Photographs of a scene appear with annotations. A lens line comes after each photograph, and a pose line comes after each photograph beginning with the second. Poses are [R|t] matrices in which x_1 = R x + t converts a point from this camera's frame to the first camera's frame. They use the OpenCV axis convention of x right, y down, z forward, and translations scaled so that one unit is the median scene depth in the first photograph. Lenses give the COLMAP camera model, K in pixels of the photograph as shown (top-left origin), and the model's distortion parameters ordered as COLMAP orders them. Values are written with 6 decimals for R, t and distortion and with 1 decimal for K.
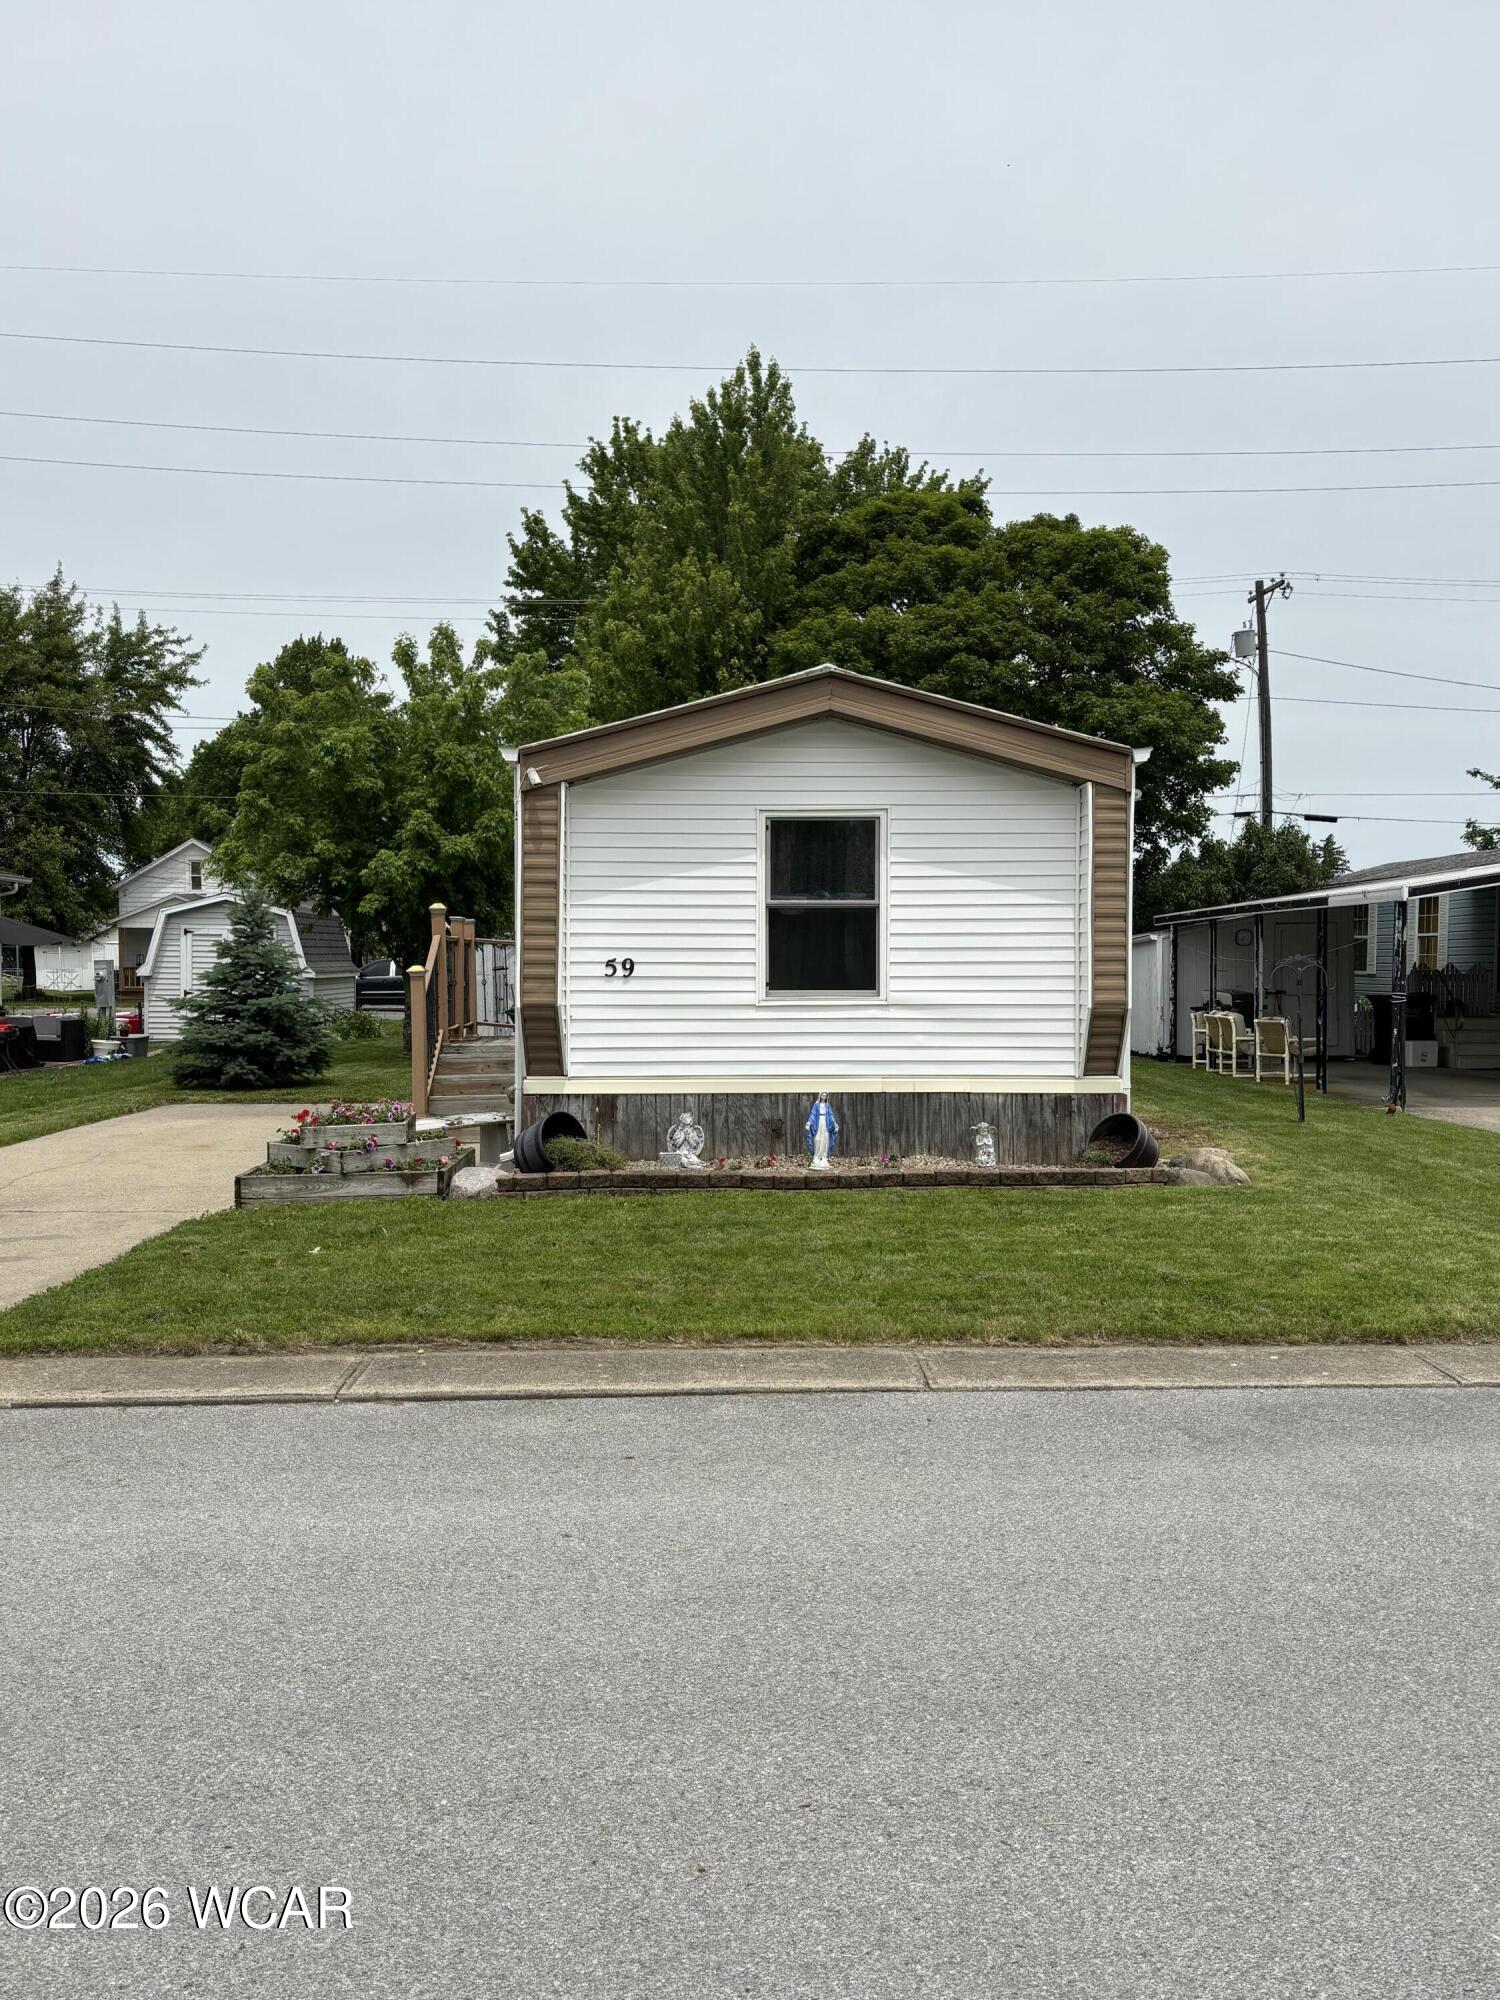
lens RADIAL K [[1683.2, 0, 759.2], [0, 1683.2, 1008.4], [0, 0, 1]] dist [0.056828, -0.019368]
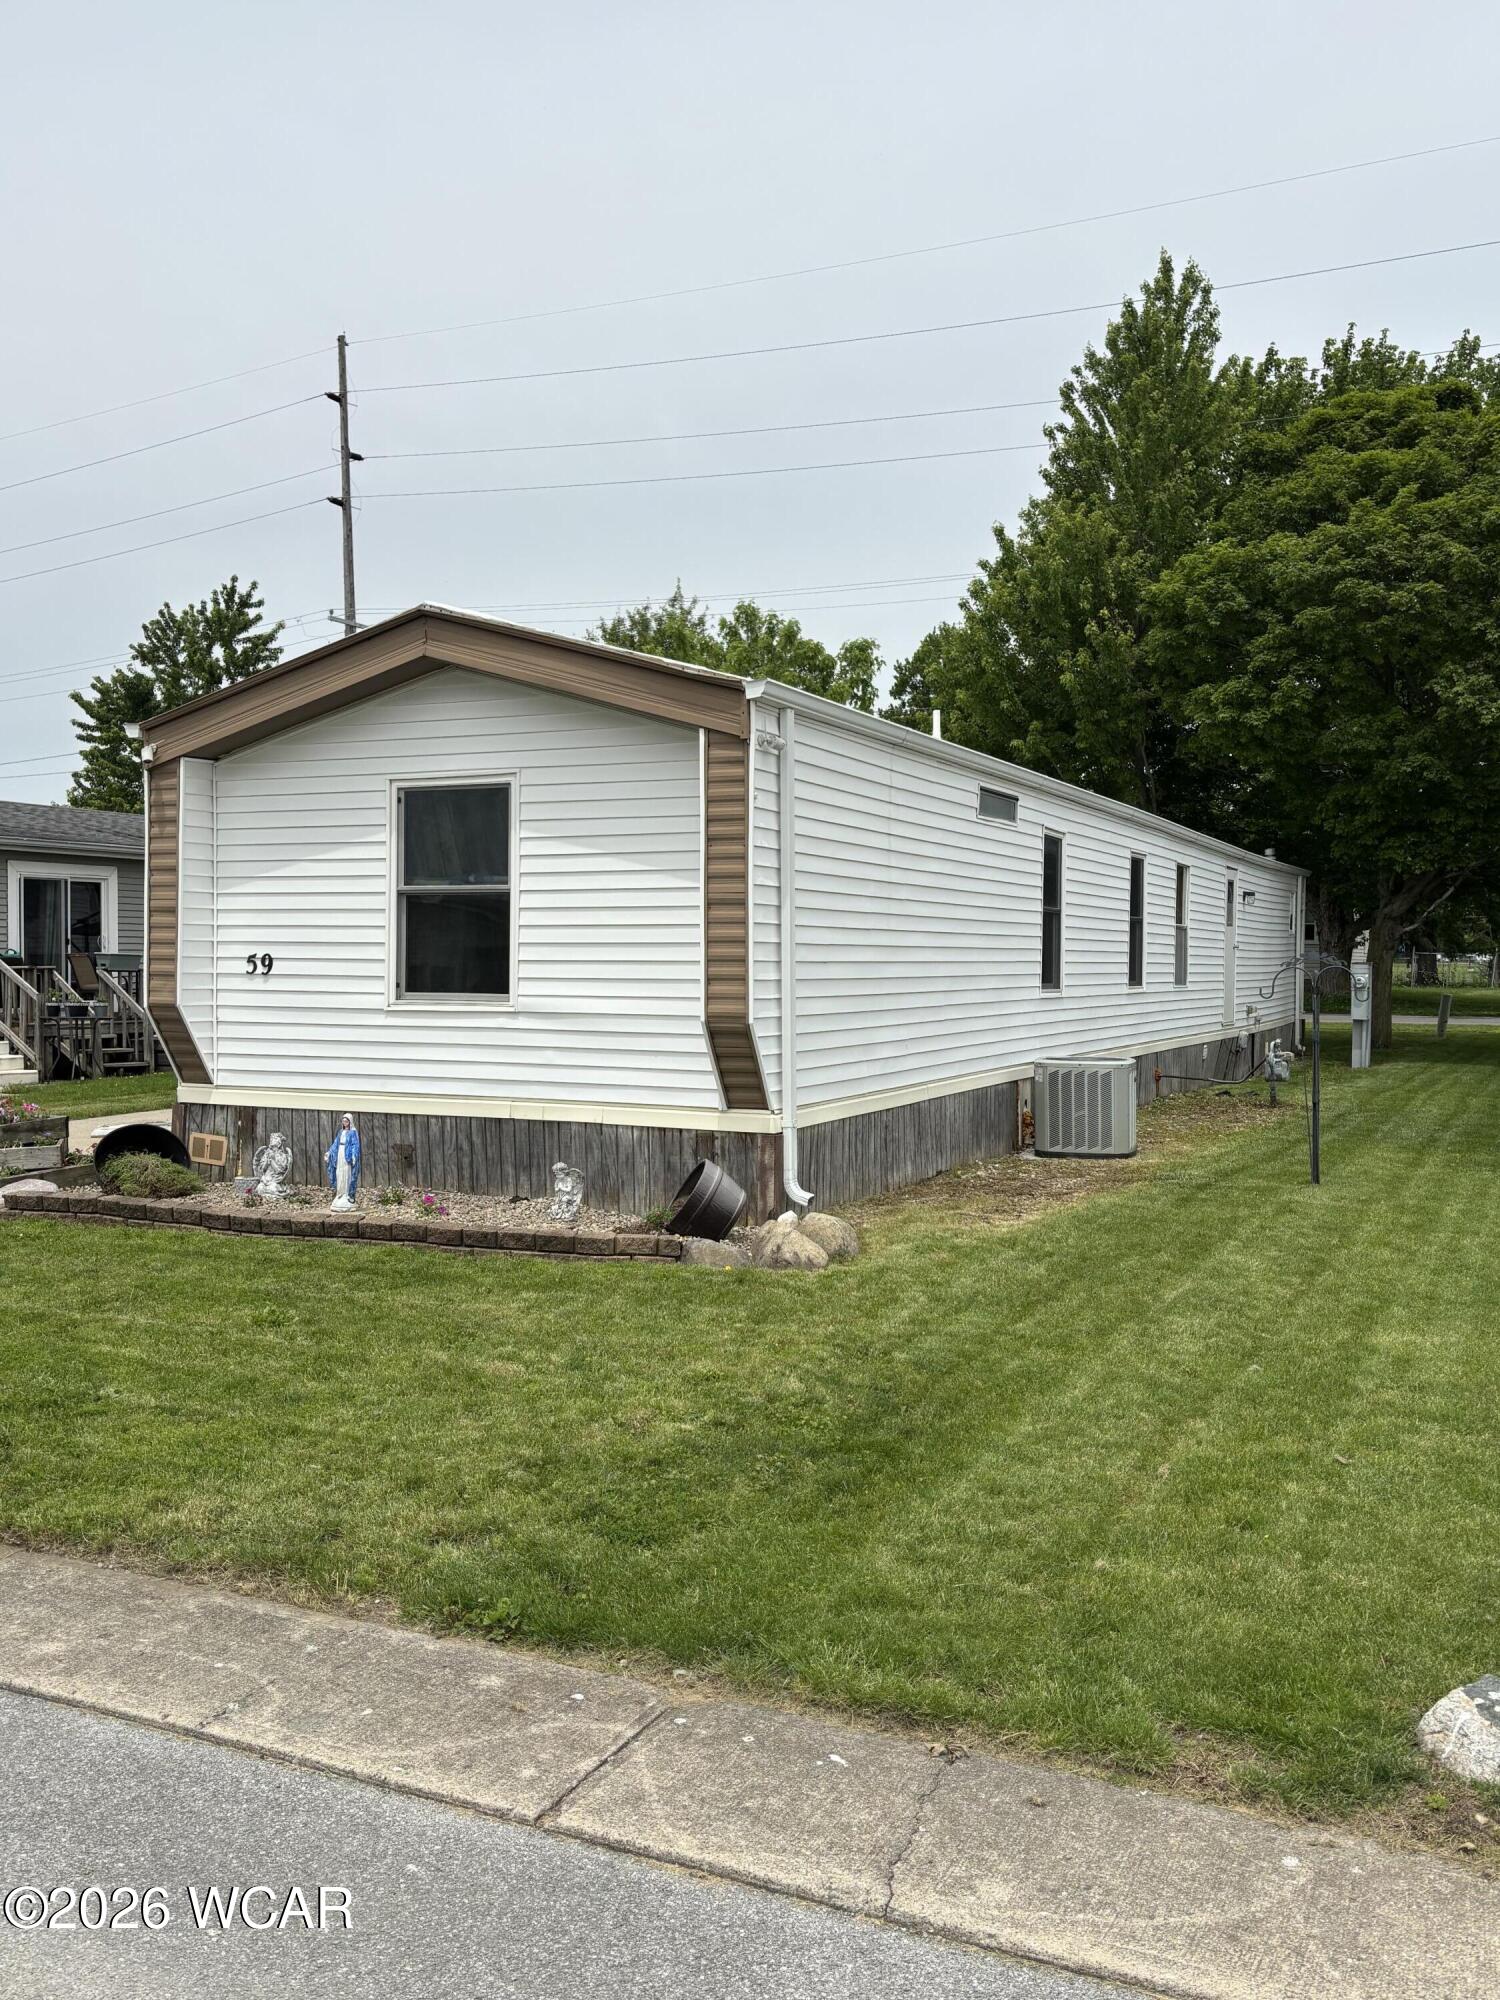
lens RADIAL K [[1683.2, 0, 788.4], [0, 1683.2, 1002.5], [0, 0, 1]] dist [0.056828, -0.019368]
pose [[0.903491, 0.017677, -0.428243, 0.548815], [-0.015095, 0.999842, 0.009425, -0.016604], [0.428341, -0.002051, 0.903615, 0.313912]]
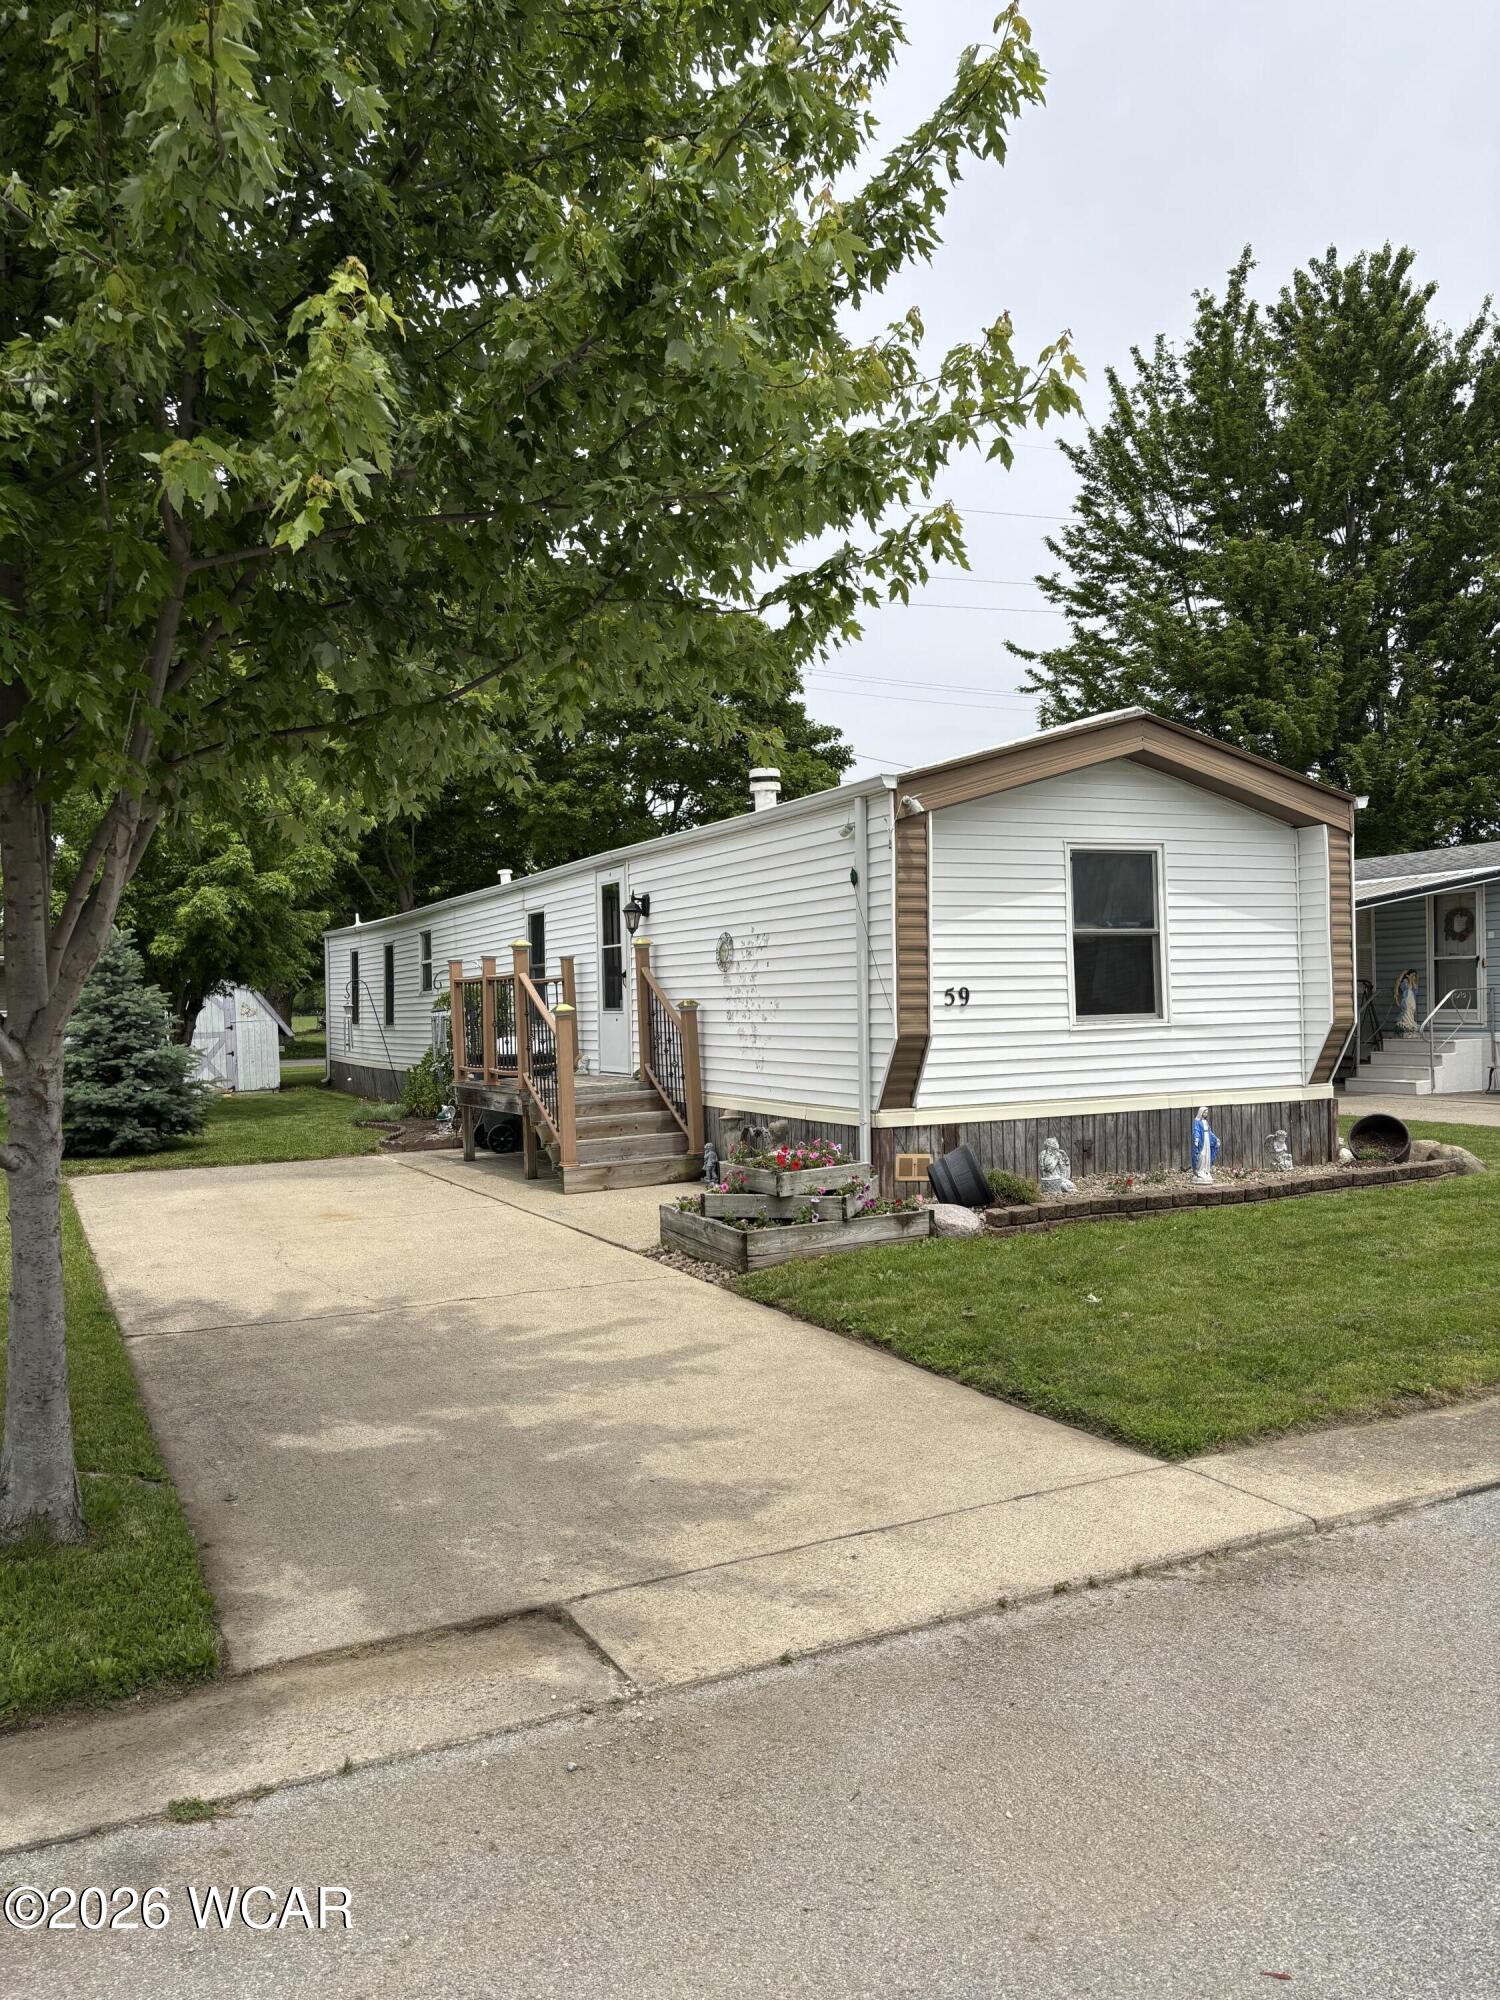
lens RADIAL K [[1517.7, 0, 744.8], [0, 1517.7, 989.9], [0, 0, 1]] dist [0.046364, -0.028218]
pose [[0.909699, -0.018686, 0.414847, -0.572689], [0.034198, 0.998965, -0.029994, -0.005459], [-0.413857, 0.041473, 0.909397, 0.228252]]
